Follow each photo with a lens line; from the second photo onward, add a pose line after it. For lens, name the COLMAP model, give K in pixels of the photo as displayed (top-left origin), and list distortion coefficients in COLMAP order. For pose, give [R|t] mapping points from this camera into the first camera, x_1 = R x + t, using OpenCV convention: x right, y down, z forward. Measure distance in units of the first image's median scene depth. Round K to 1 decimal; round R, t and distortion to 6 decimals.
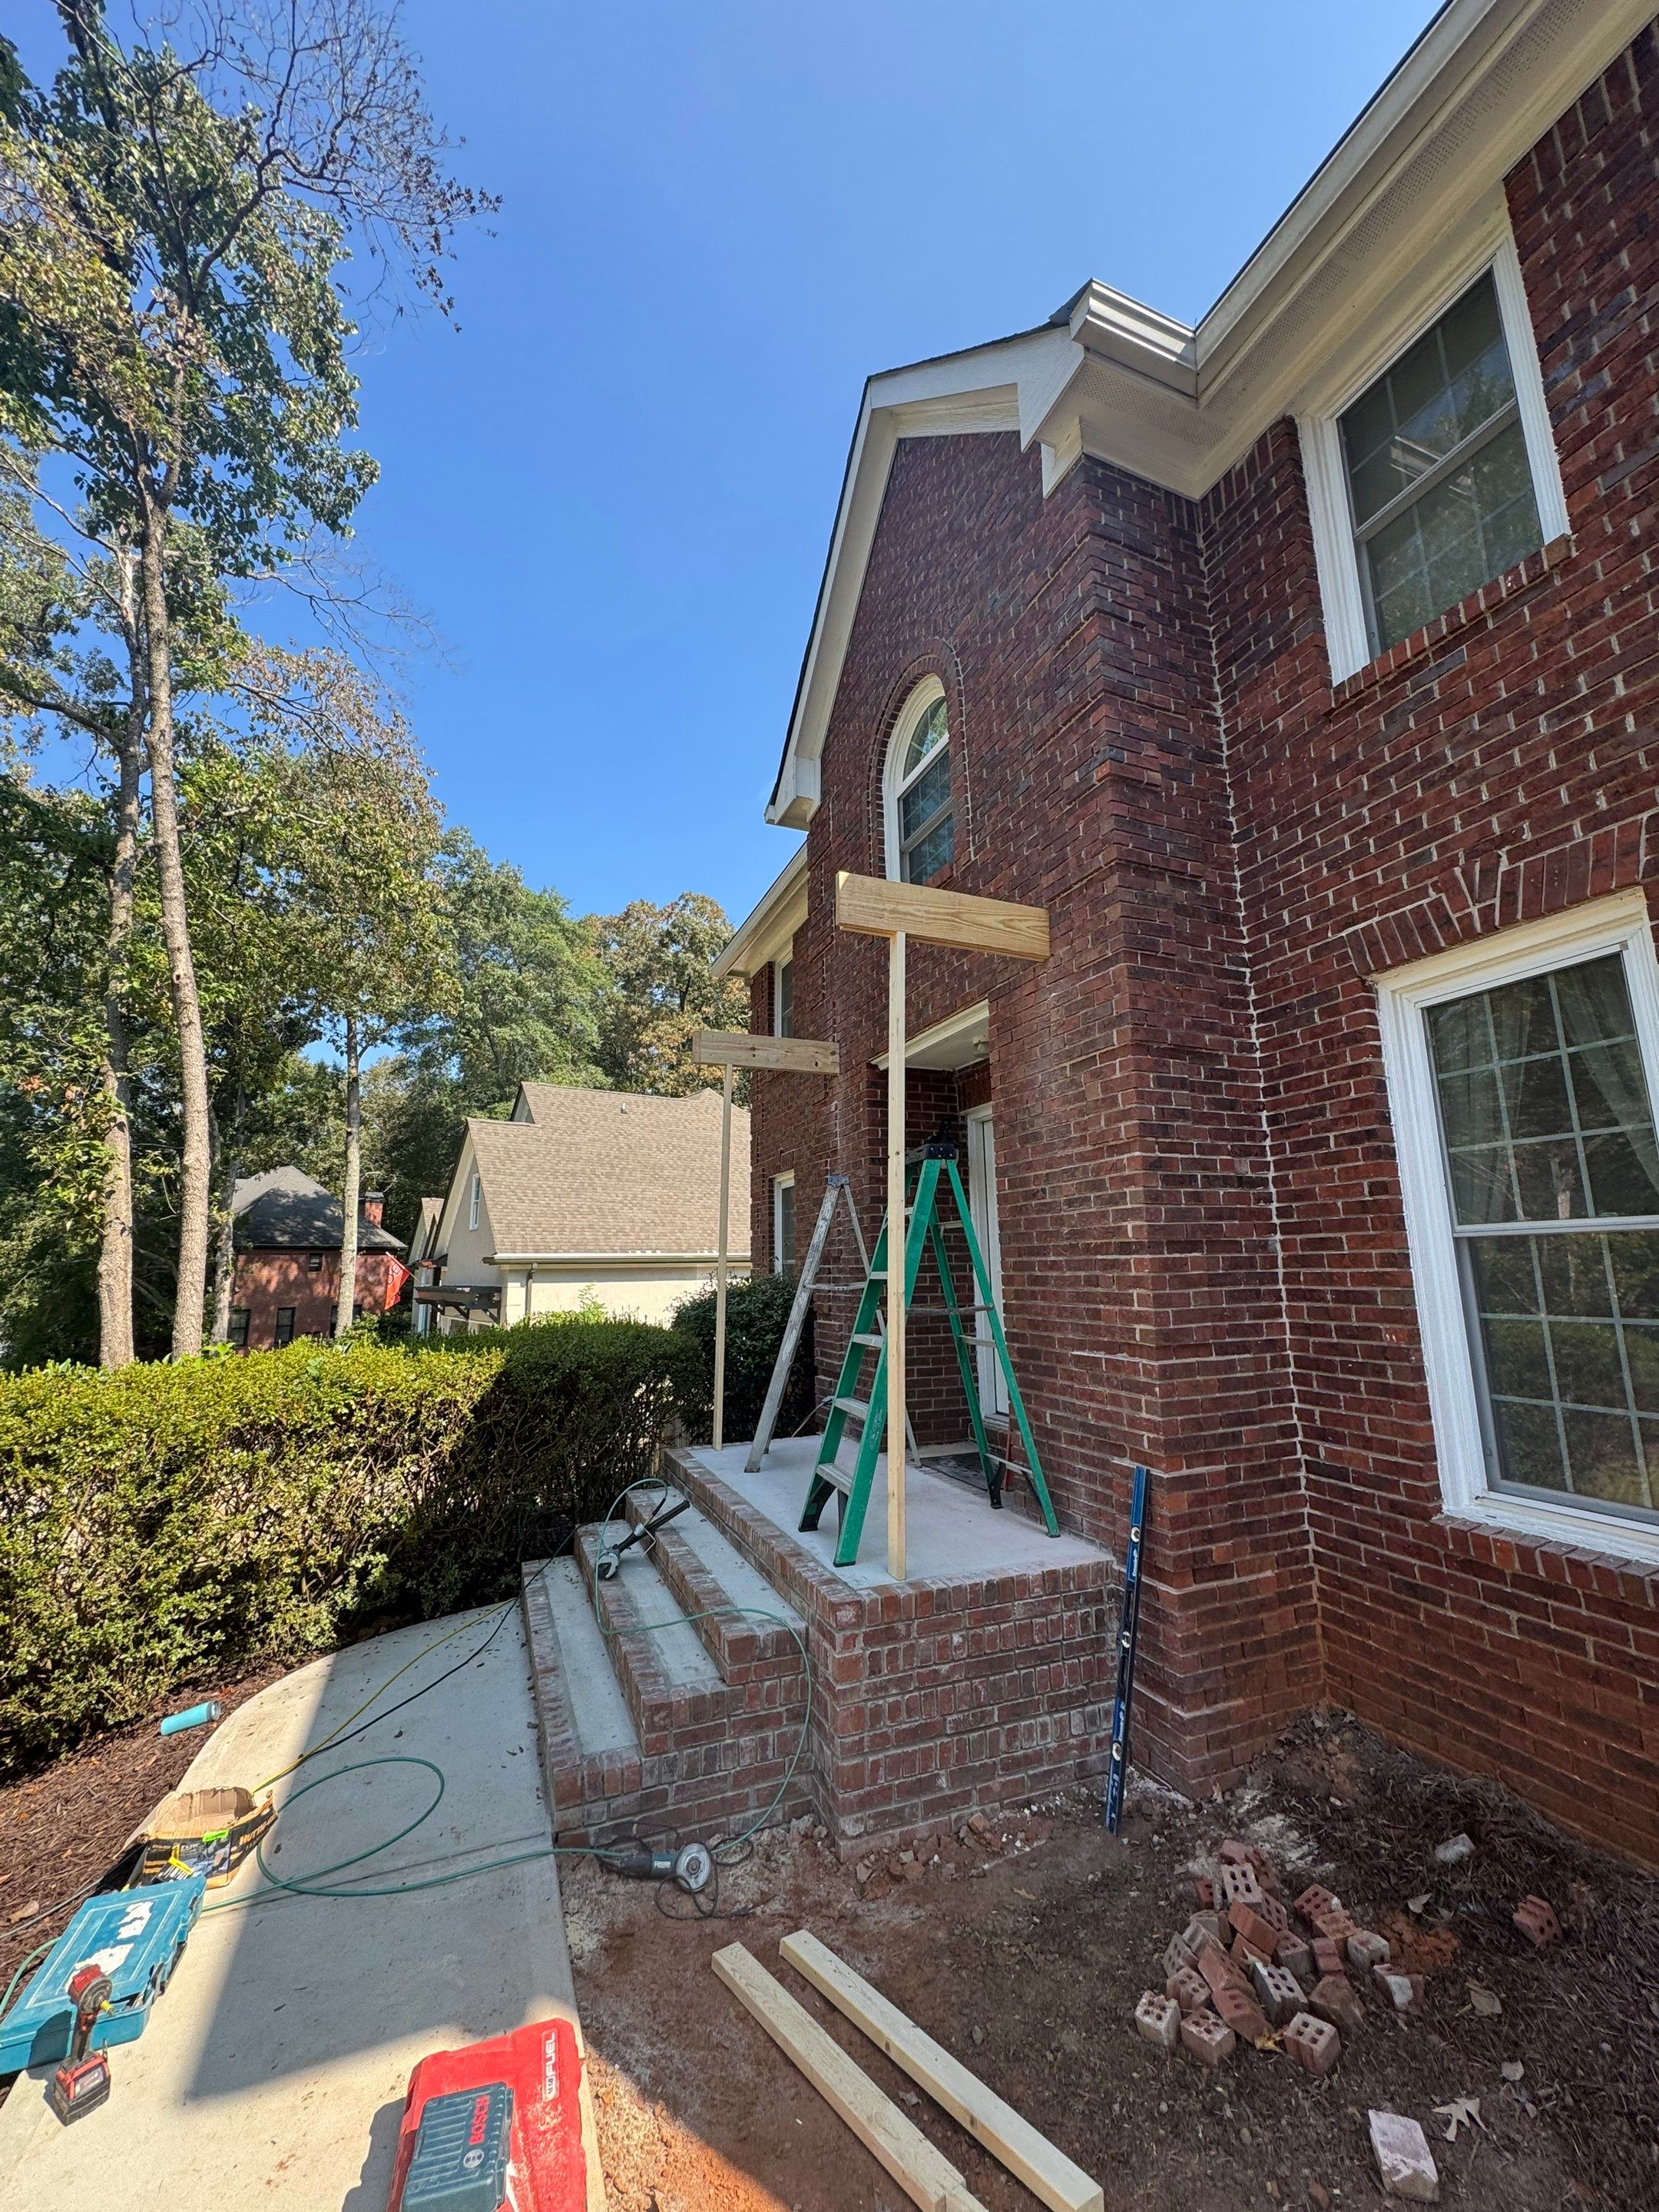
lens RADIAL K [[877.3, 0, 825.7], [0, 877.3, 1107.8], [0, 0, 1]] dist [-0.002241, 0.001137]
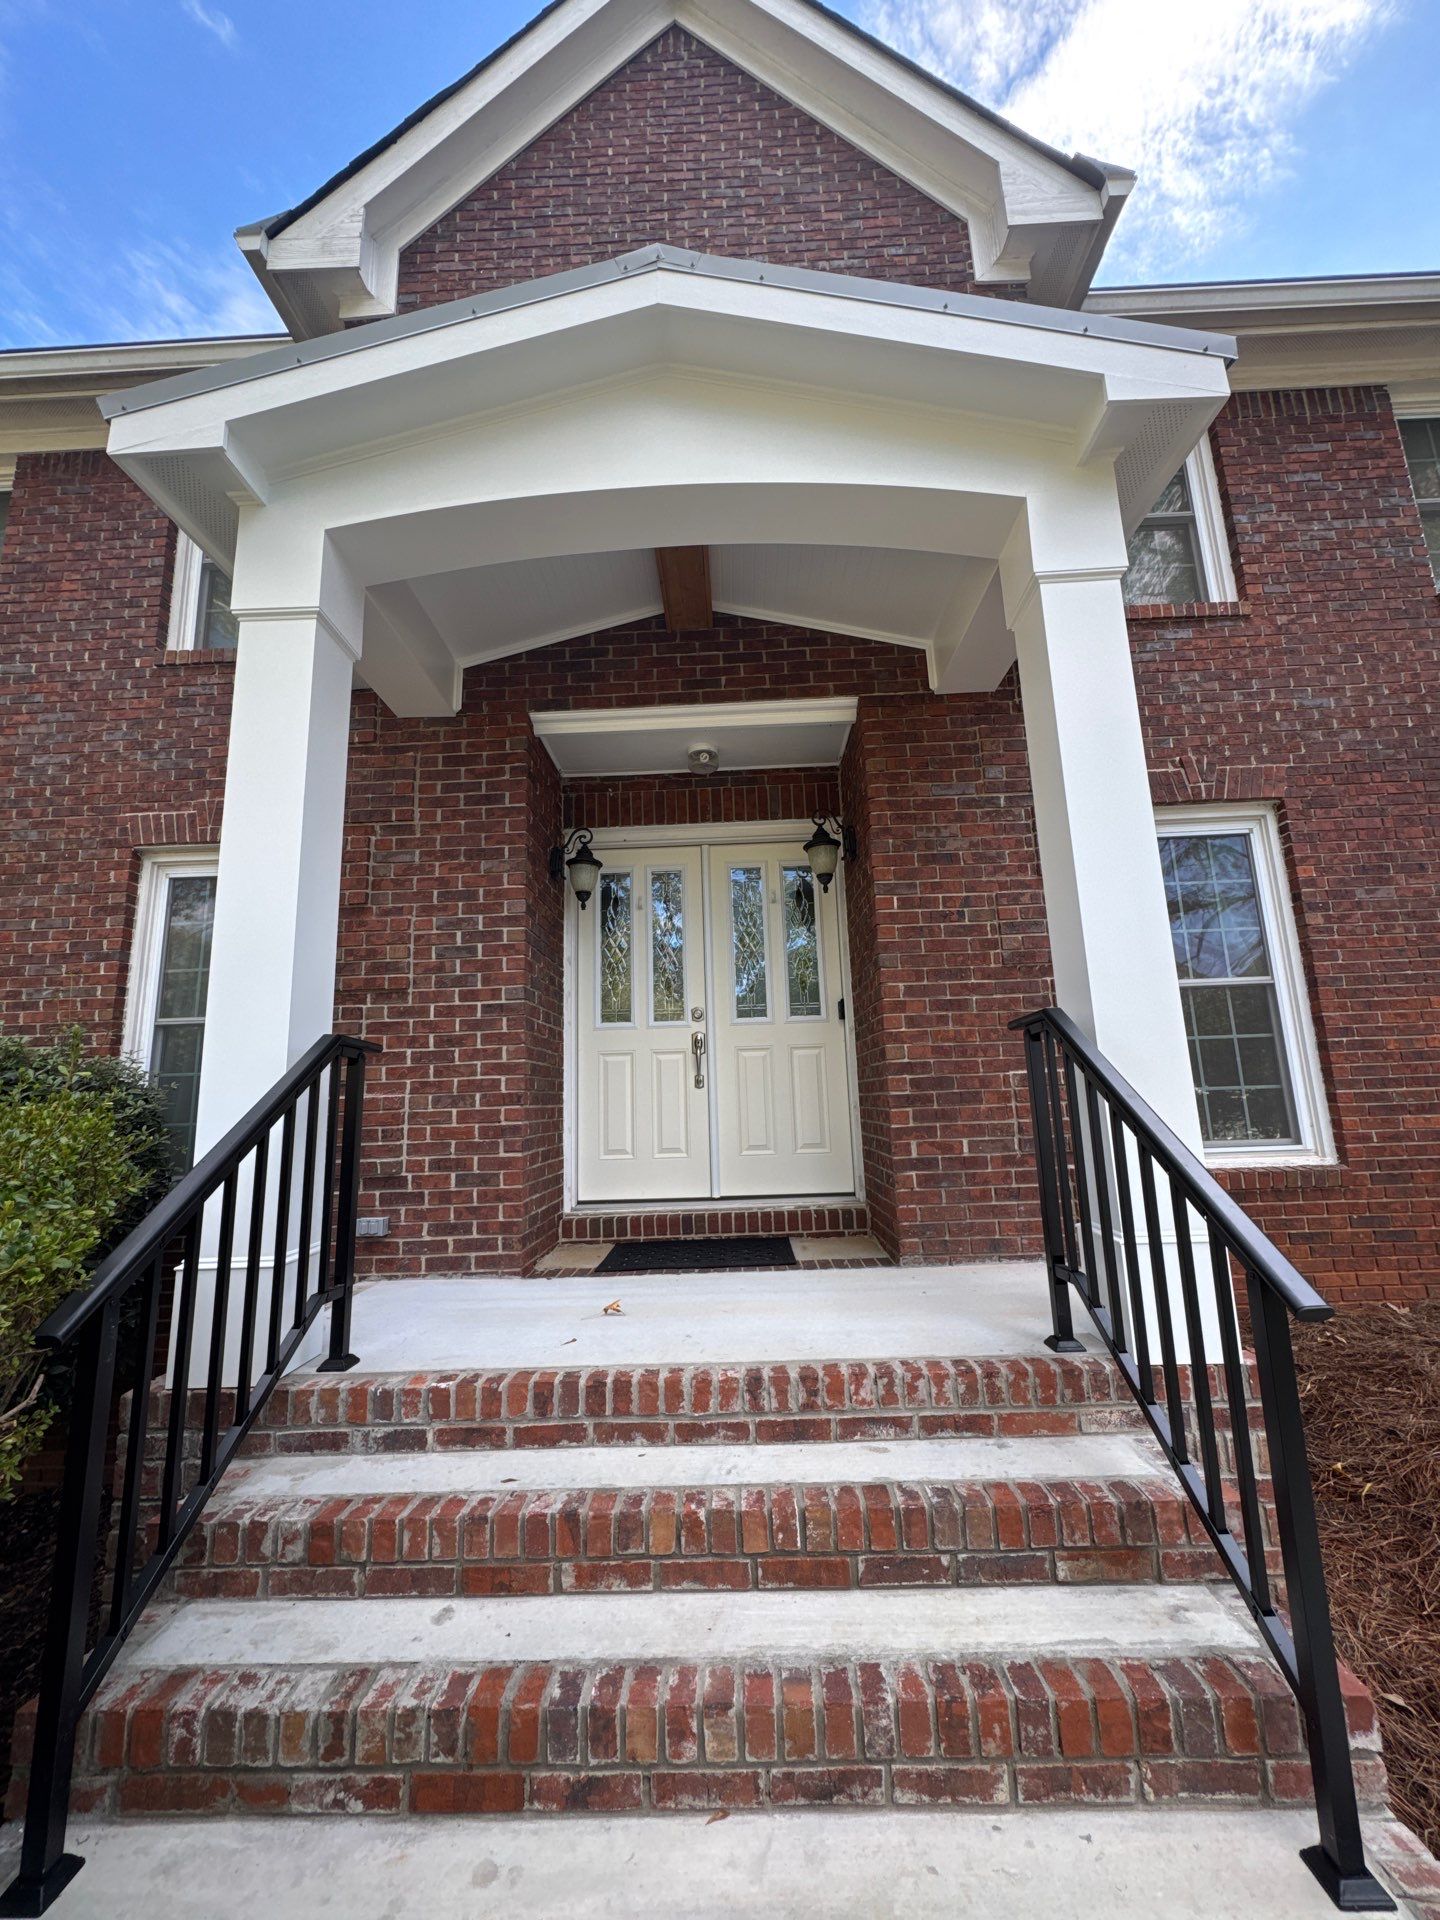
lens RADIAL K [[761.5, 0, 716.4], [0, 761.5, 960.8], [0, 0, 1]] dist [-0.002241, 0.001137]
pose [[0.391399, 0.166390, 0.905053, -0.698690], [-0.140382, 0.982802, -0.119974, 0.327102], [-0.909450, -0.080095, 0.408026, 1.033833]]
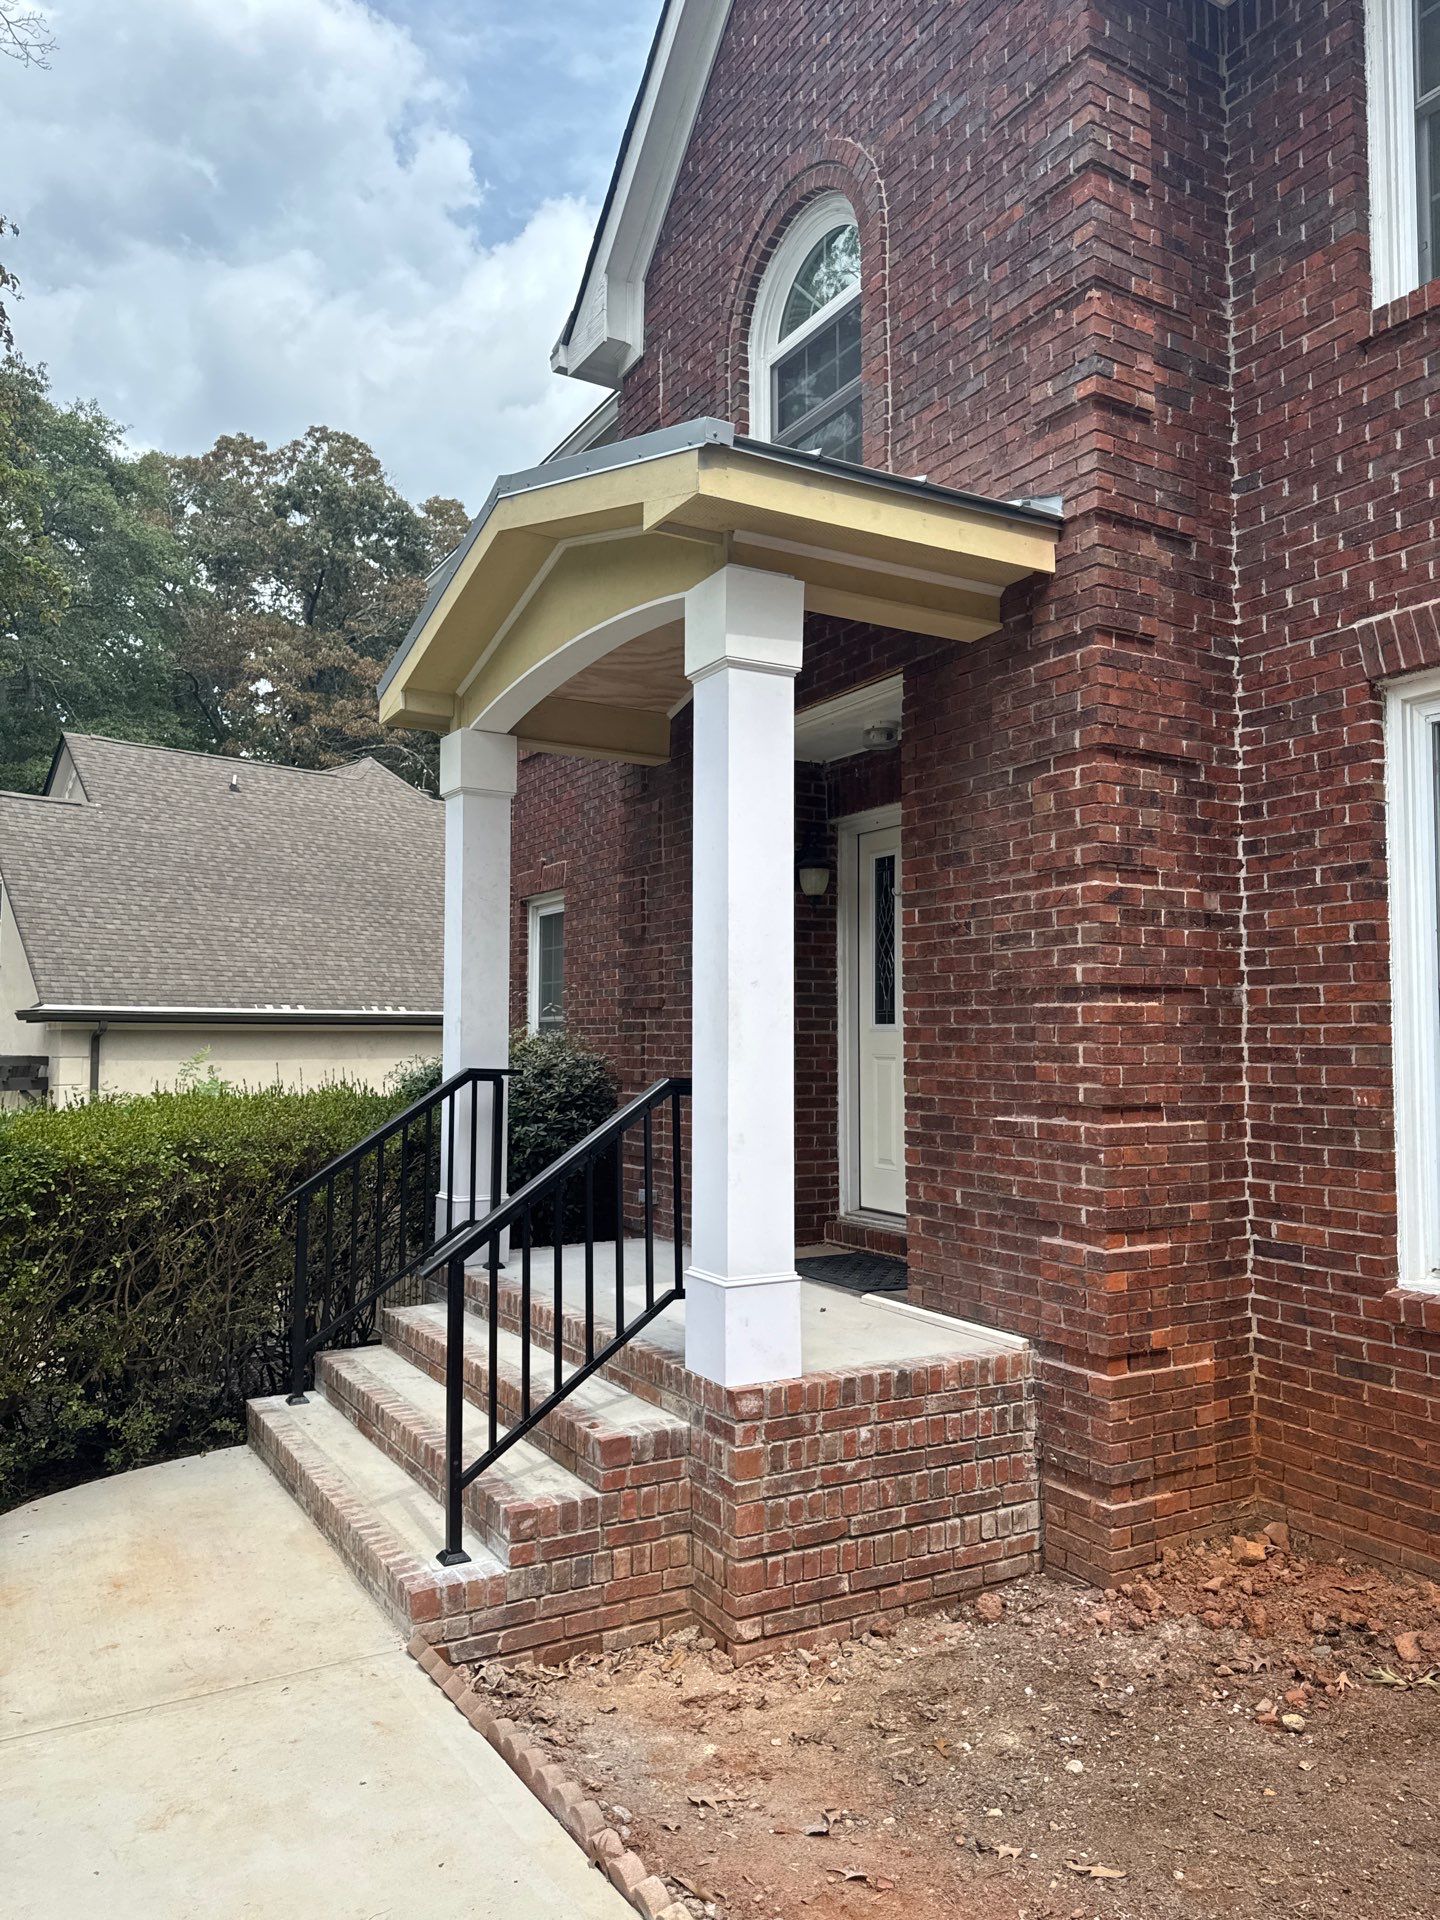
lens RADIAL K [[1357.2, 0, 714.0], [0, 1357.2, 964.4], [0, 0, 1]] dist [0.053246, -0.062588]
pose [[0.989651, 0.025320, 0.141242, -0.182309], [-0.042365, 0.991989, 0.119008, -0.009180], [-0.137098, -0.123760, 0.982796, -0.227500]]
